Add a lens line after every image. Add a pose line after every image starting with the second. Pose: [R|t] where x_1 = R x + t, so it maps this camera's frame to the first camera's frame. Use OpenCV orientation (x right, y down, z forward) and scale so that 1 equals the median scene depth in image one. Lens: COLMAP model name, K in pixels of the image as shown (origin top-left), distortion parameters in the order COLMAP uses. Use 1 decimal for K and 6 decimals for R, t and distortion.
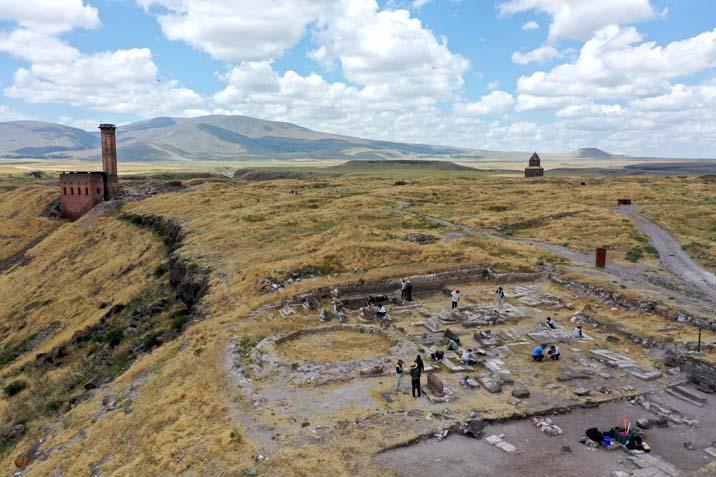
lens RADIAL K [[556.2, 0, 353.1], [0, 556.2, 239.7], [0, 0, 1]] dist [0.010373, 0.007280]
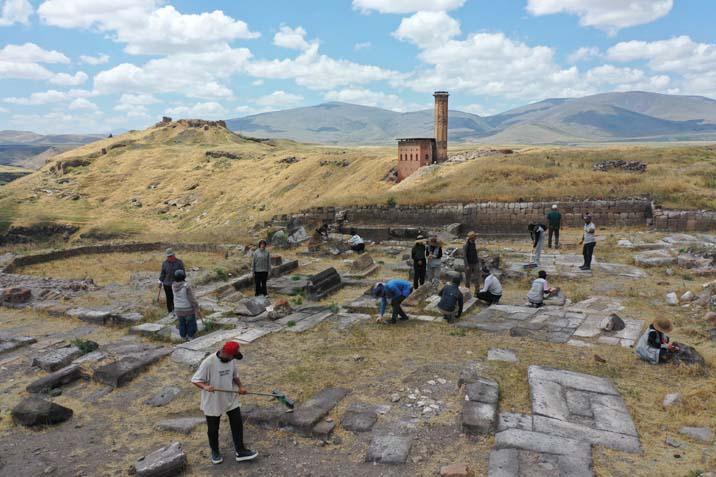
lens RADIAL K [[556.2, 0, 355.9], [0, 556.2, 235.8], [0, 0, 1]] dist [0.010373, 0.007280]
pose [[0.797562, 0.086280, -0.597034, 0.079790], [-0.070146, 0.996269, 0.050269, 0.018343], [0.599144, 0.001787, 0.800639, 0.107778]]
